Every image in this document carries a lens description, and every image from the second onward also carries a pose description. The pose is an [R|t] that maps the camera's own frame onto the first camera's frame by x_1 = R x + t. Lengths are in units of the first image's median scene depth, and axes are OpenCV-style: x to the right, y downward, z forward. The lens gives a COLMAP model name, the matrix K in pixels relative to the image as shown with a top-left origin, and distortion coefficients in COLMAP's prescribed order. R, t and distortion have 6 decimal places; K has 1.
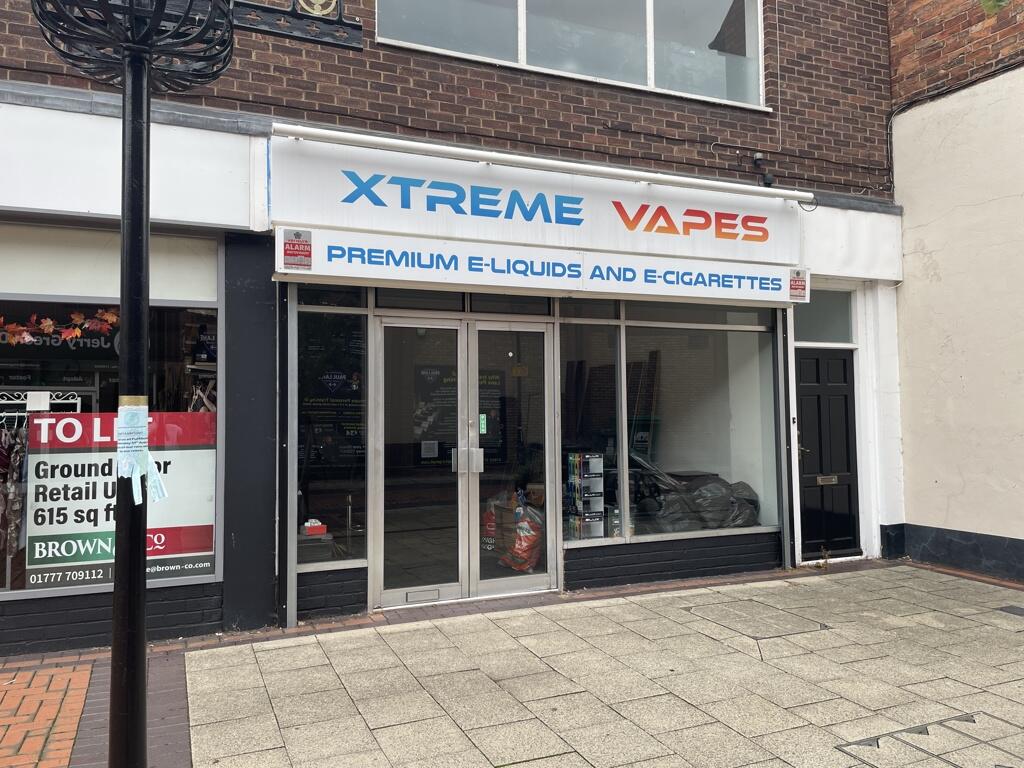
lens RADIAL K [[765.9, 0, 506.2], [0, 765.9, 371.0], [0, 0, 1]] dist [0.066491, -0.081391]
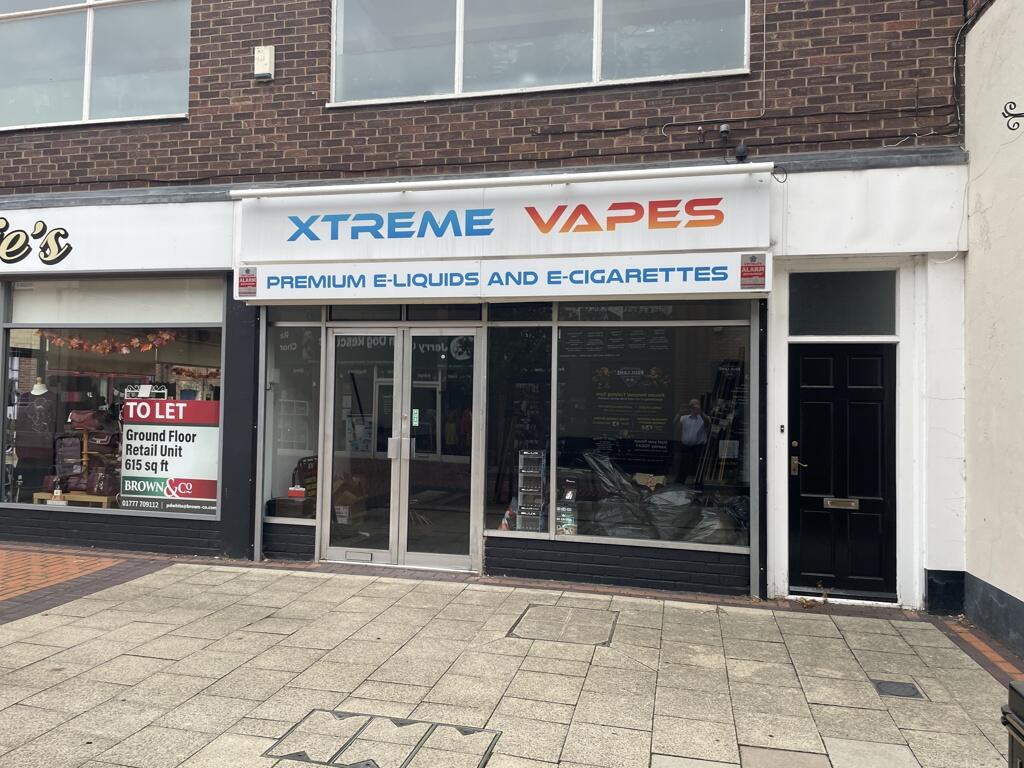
lens RADIAL K [[765.9, 0, 502.8], [0, 765.9, 379.3], [0, 0, 1]] dist [0.066491, -0.081391]
pose [[0.802001, 0.007399, -0.597276, 0.780097], [0.003223, 0.999855, 0.016714, -0.007216], [0.597314, -0.015329, 0.801861, 0.159795]]
